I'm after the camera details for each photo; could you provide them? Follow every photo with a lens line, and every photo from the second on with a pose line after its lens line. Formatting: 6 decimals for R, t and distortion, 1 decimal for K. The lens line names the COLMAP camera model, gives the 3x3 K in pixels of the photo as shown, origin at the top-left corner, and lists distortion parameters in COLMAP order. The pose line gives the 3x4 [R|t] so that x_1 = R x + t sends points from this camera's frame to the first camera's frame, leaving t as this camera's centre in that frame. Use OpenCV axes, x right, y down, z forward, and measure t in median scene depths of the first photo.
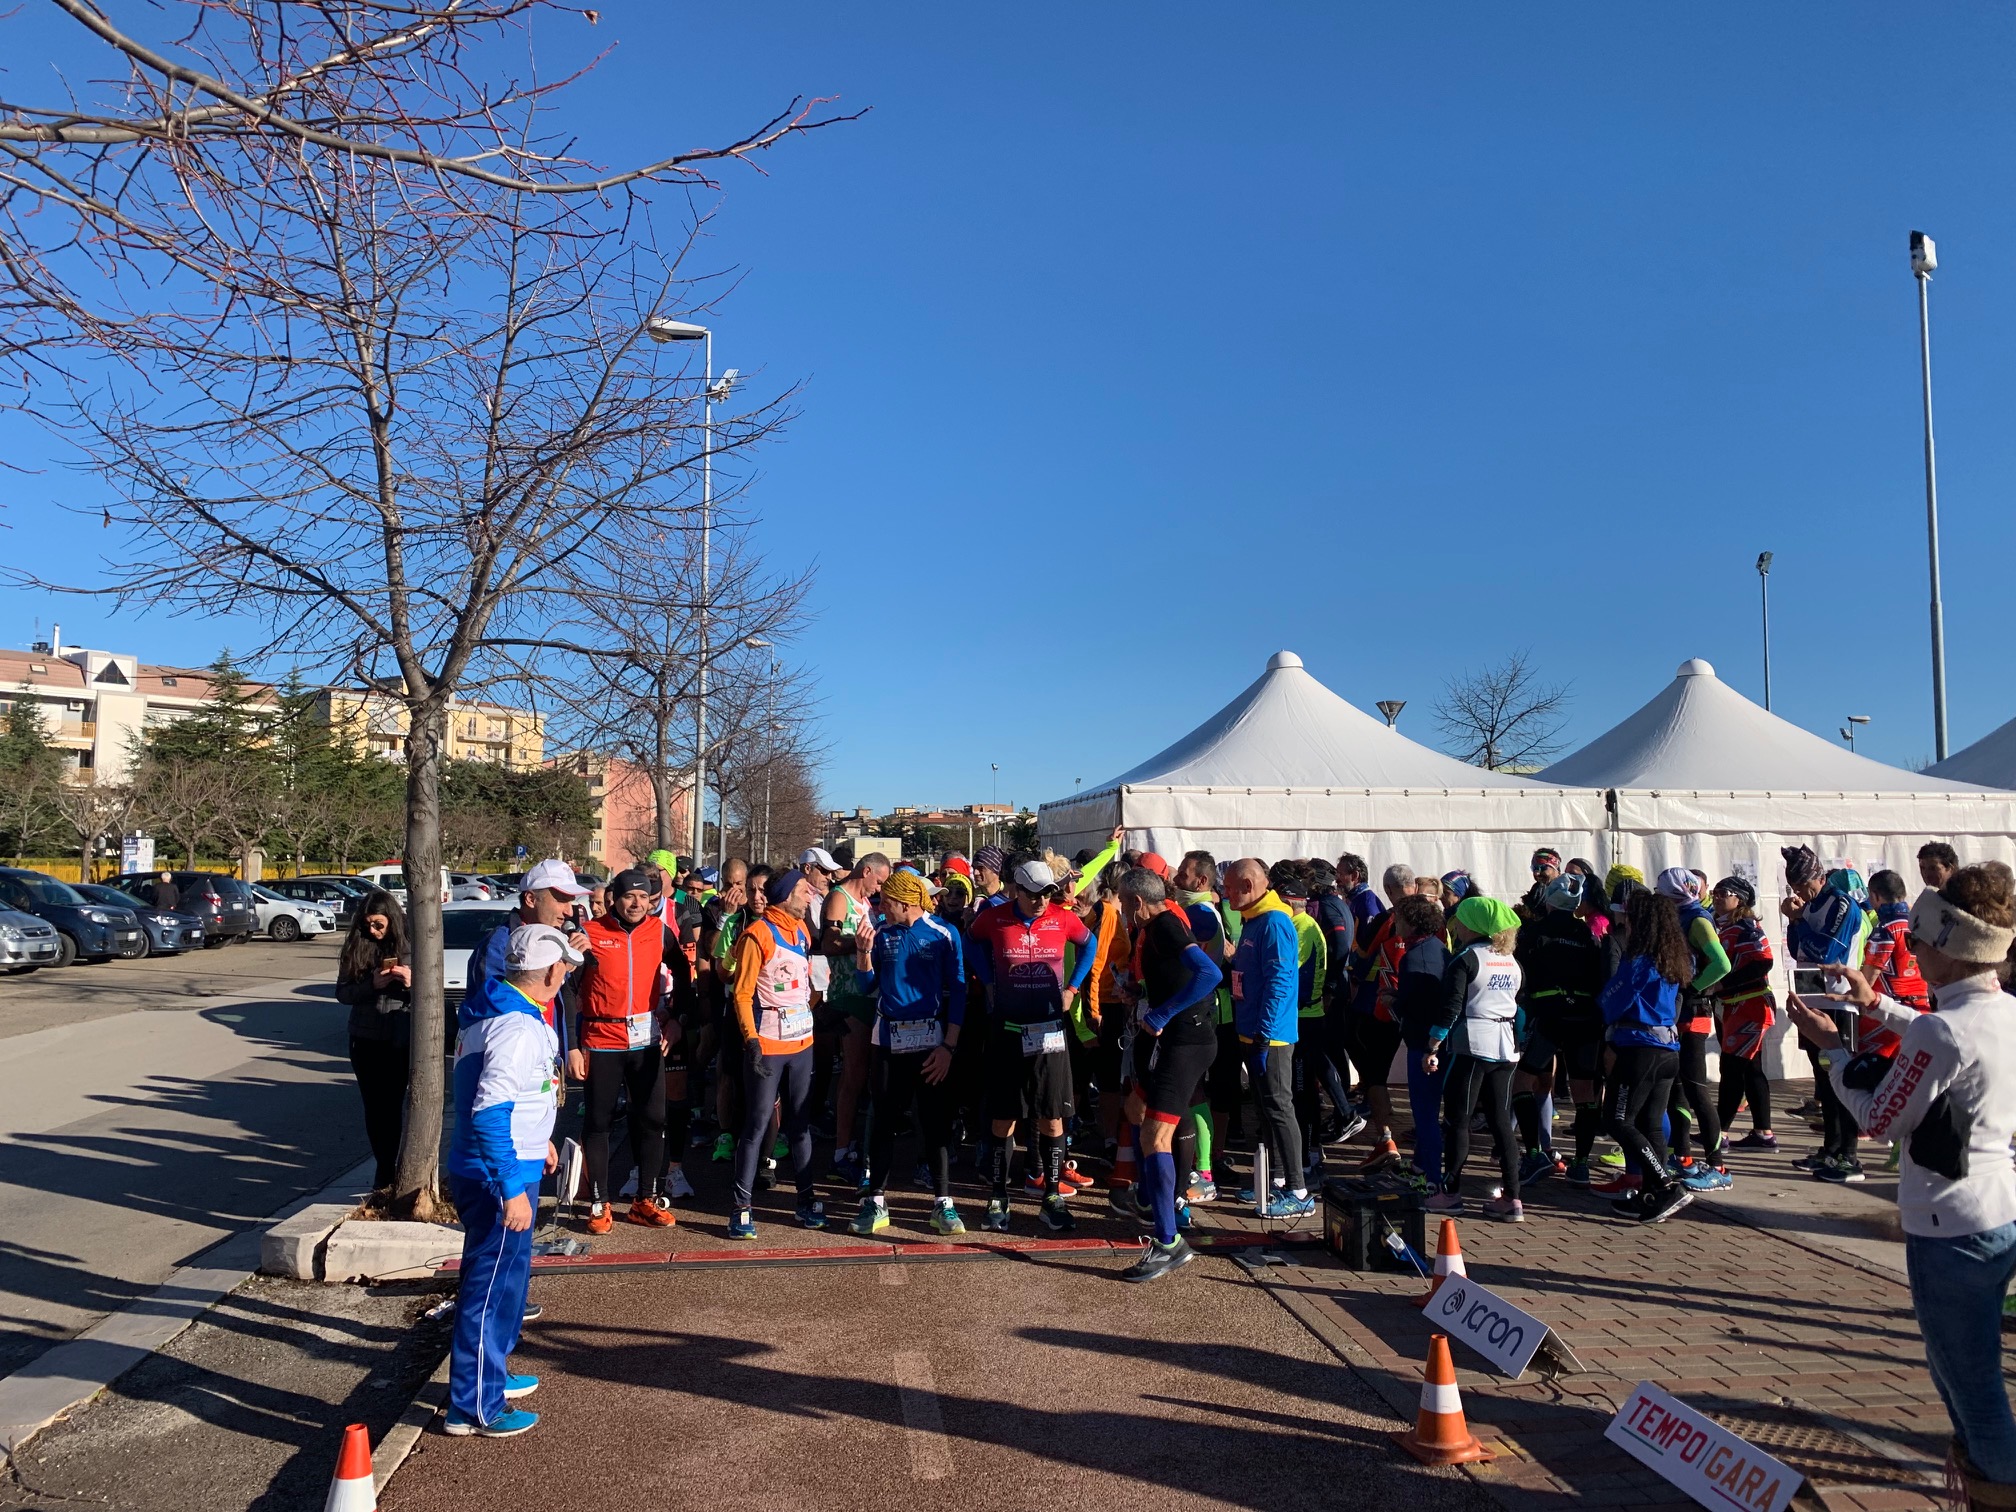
lens RADIAL K [[1518.3, 0, 1008.0], [0, 1518.3, 756.0], [0, 0, 1]] dist [0.079911, -0.114098]
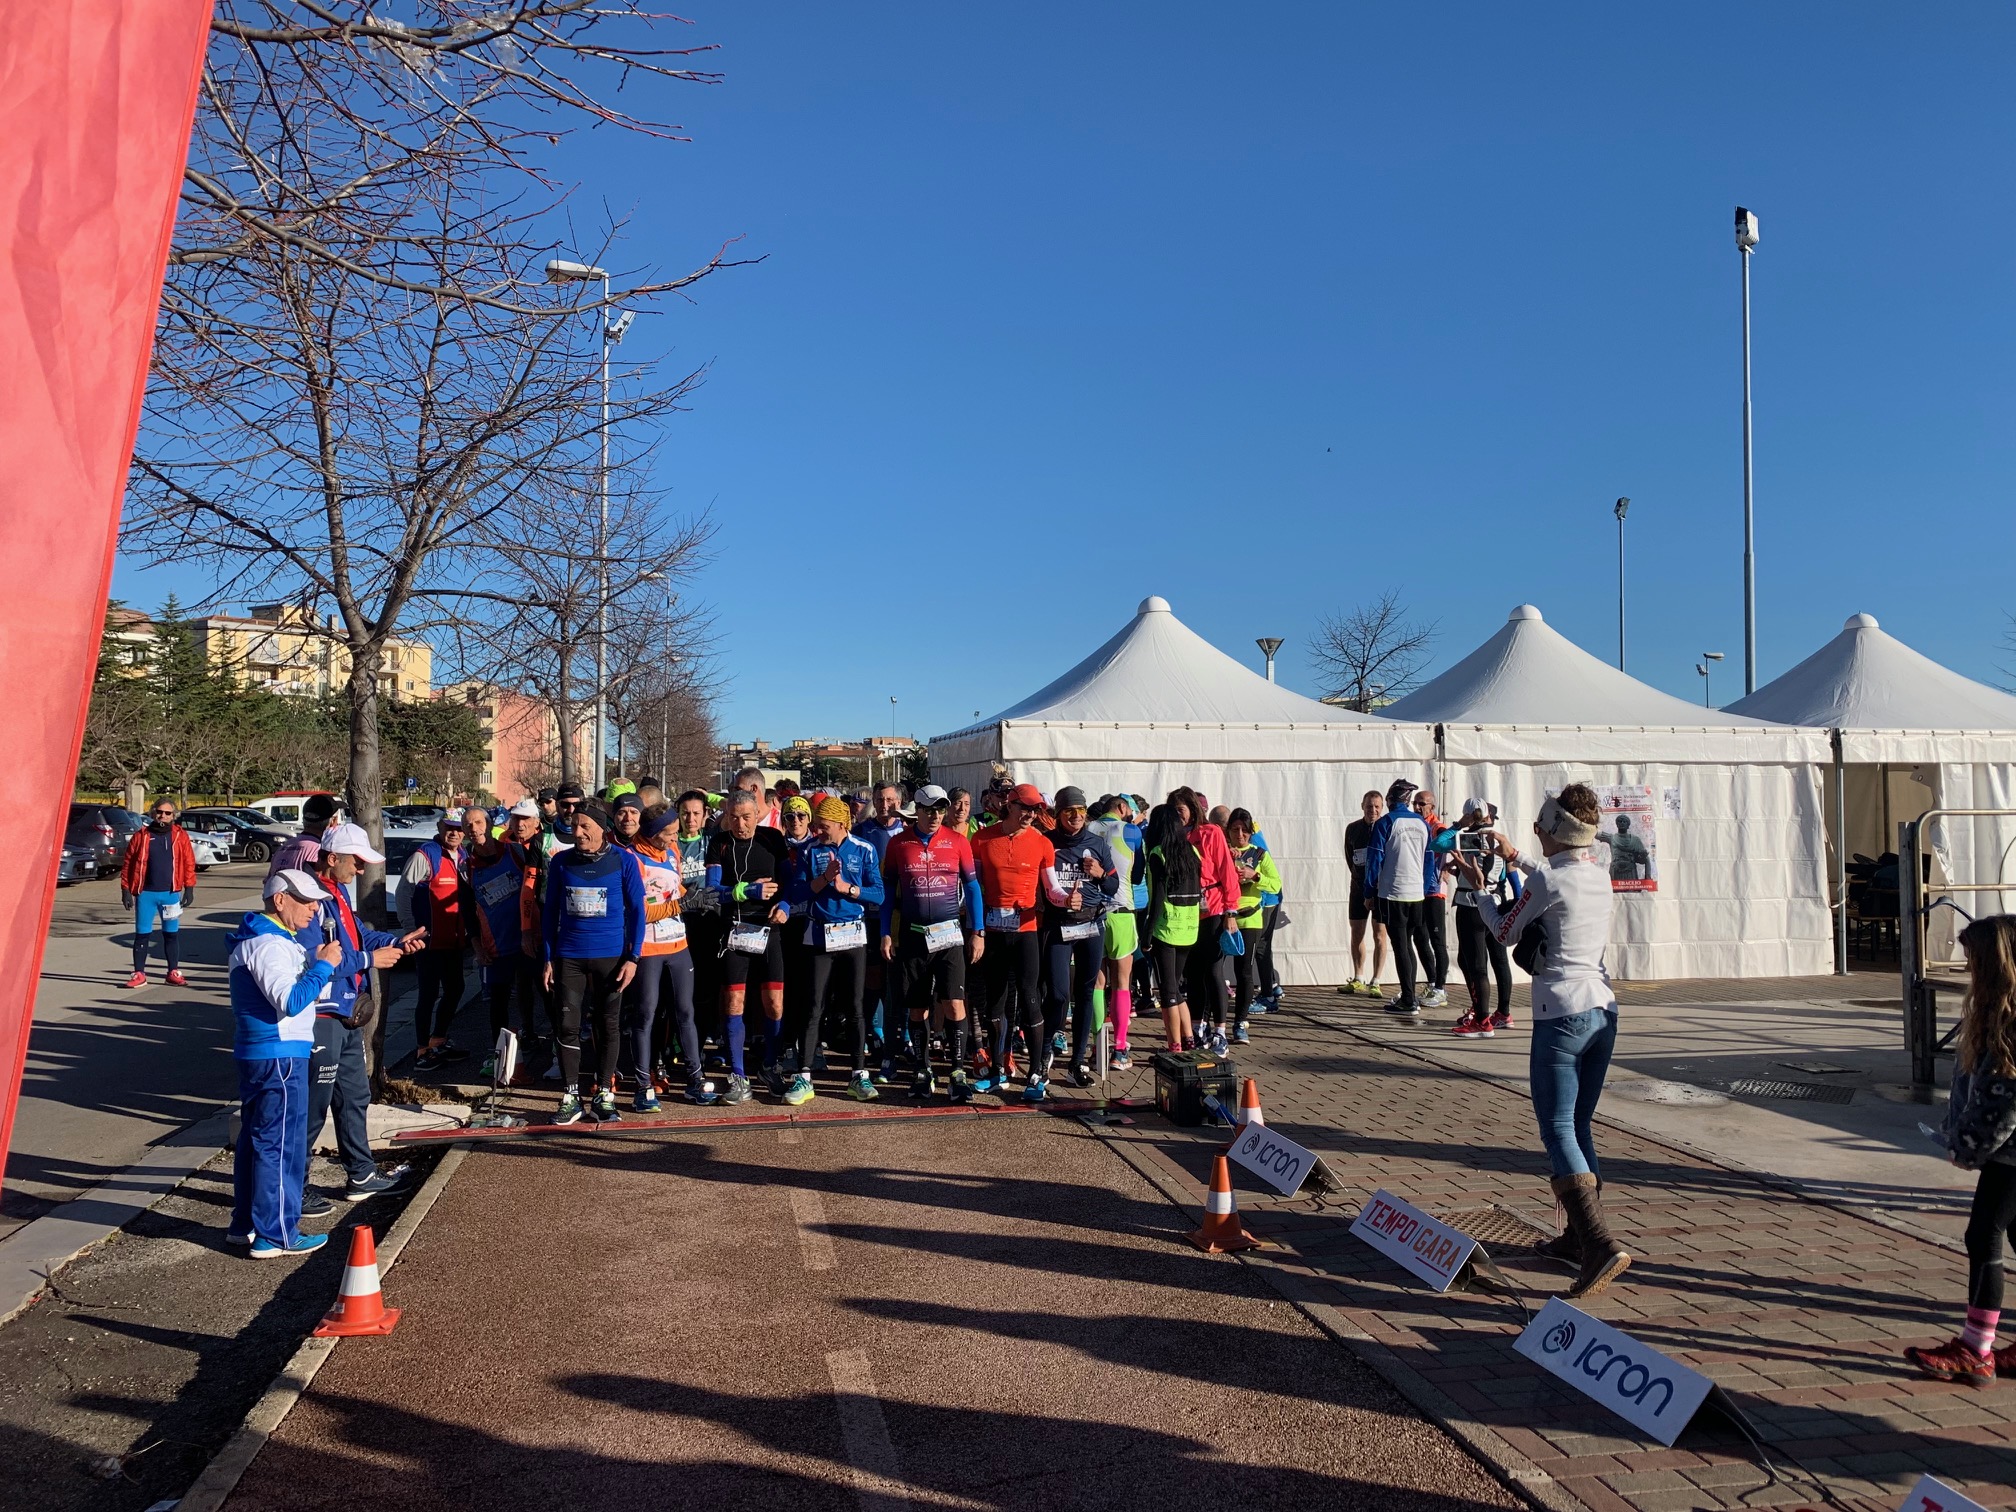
lens RADIAL K [[1518.3, 0, 1008.0], [0, 1518.3, 756.0], [0, 0, 1]] dist [0.079911, -0.114098]
pose [[0.997828, -0.000180, 0.065875, 0.007326], [-0.002746, 0.999013, 0.044323, -0.003216], [-0.065818, -0.044407, 0.996843, -0.083769]]
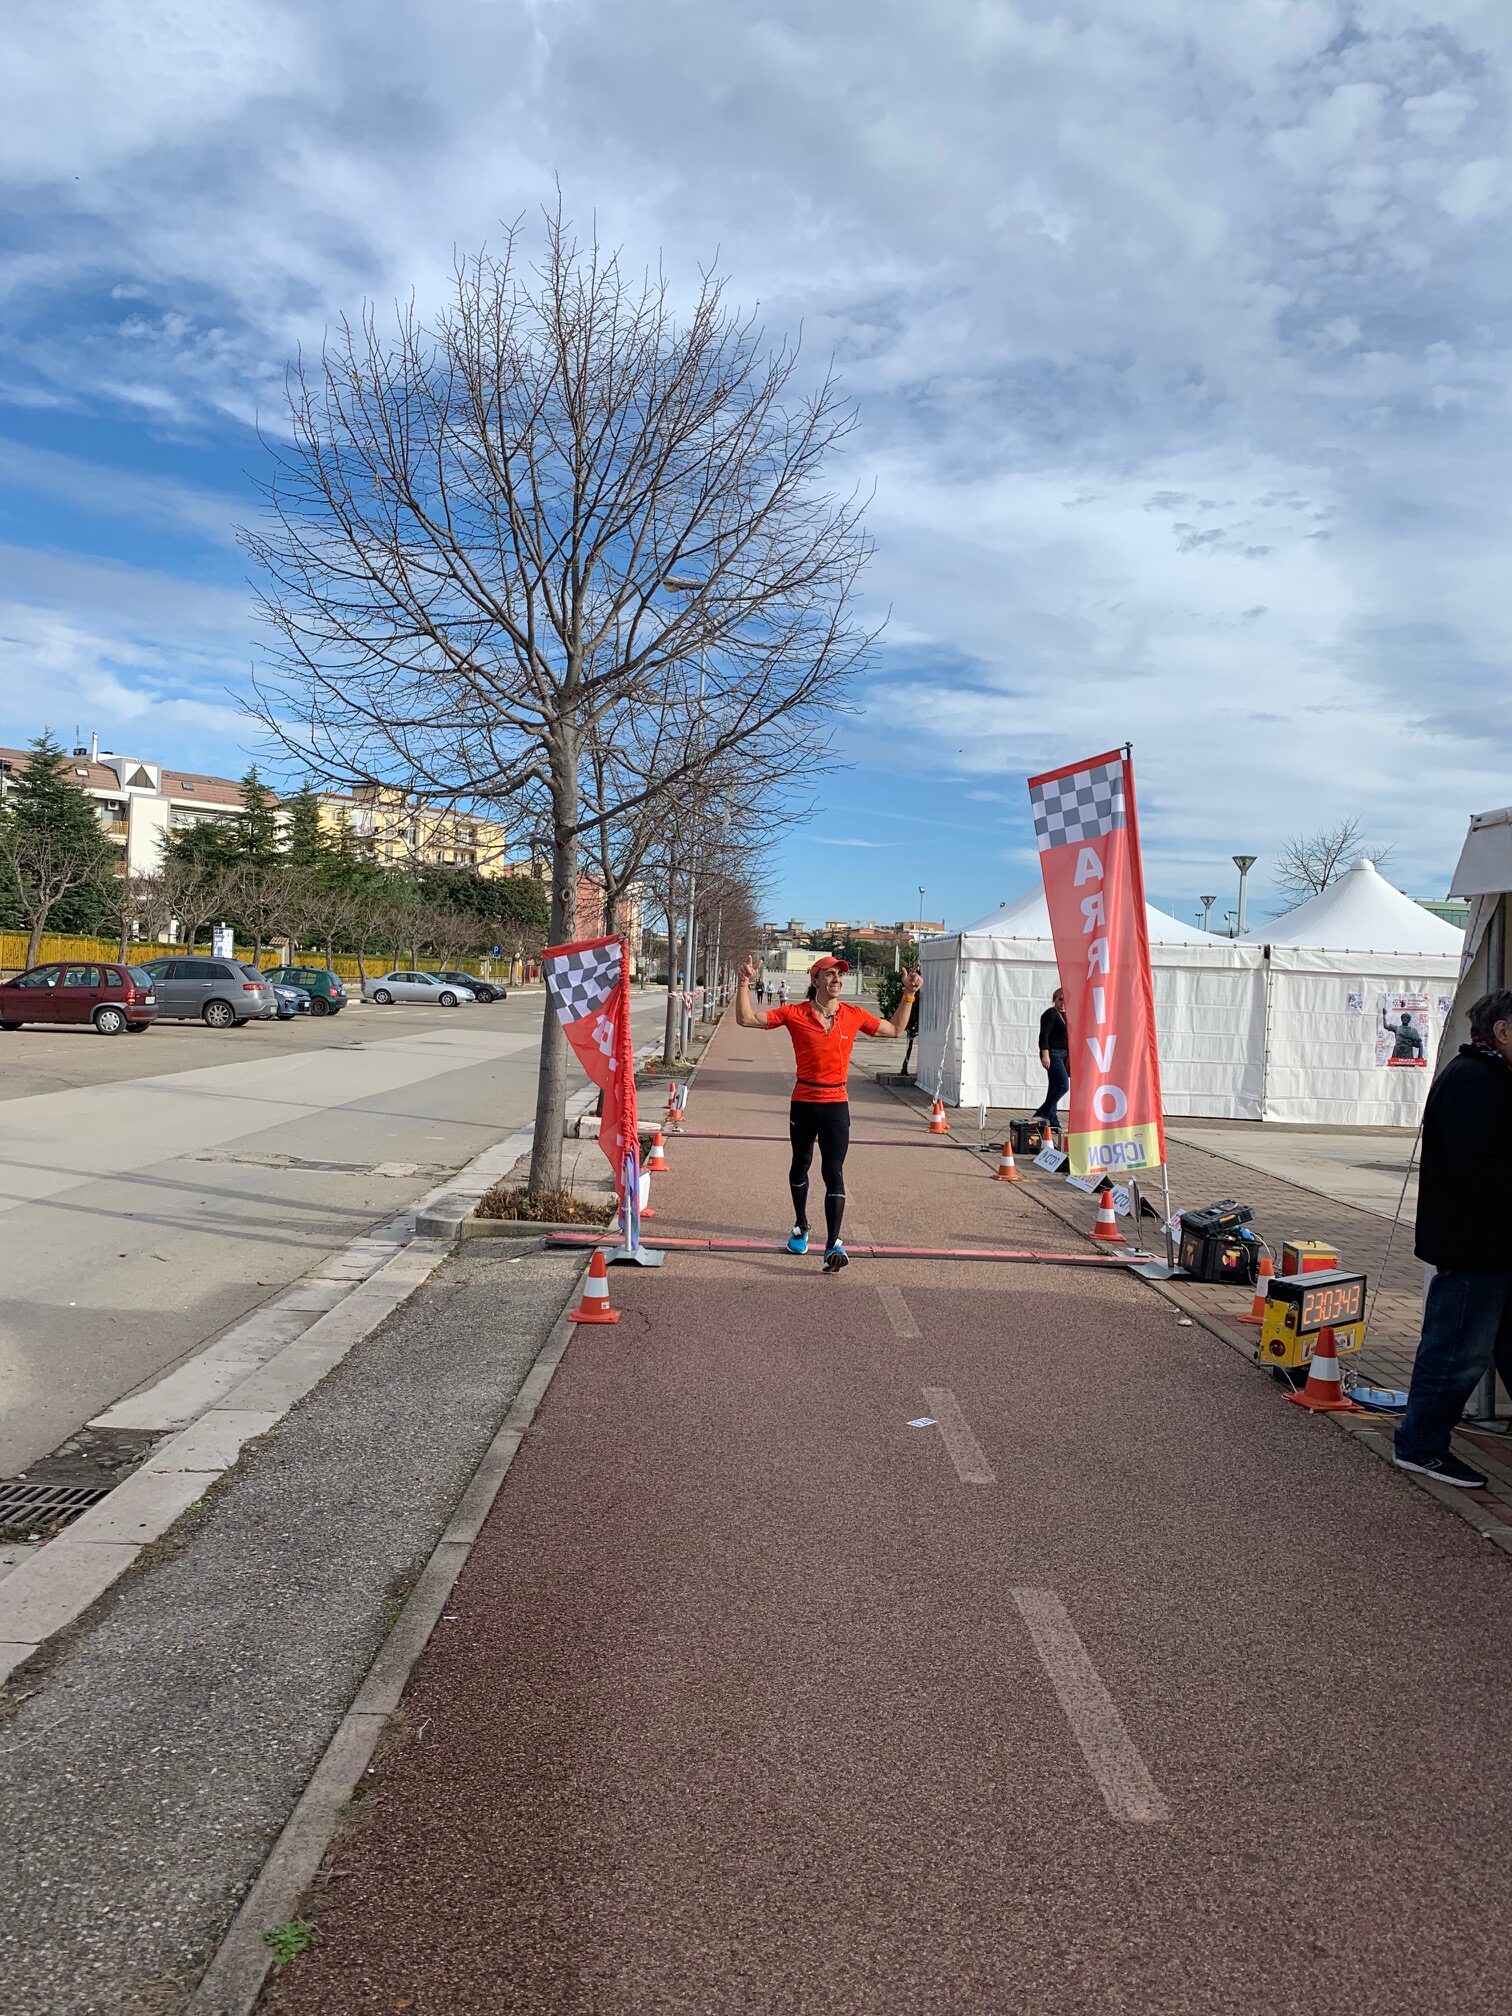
lens RADIAL K [[1518.3, 0, 756.0], [0, 1518.3, 1008.0], [0, 0, 1]] dist [0.079911, -0.114098]
pose [[0.992060, 0.043849, -0.117870, 0.043939], [-0.033016, 0.995181, 0.092330, -0.041210], [0.121351, -0.087705, 0.988727, -0.644810]]
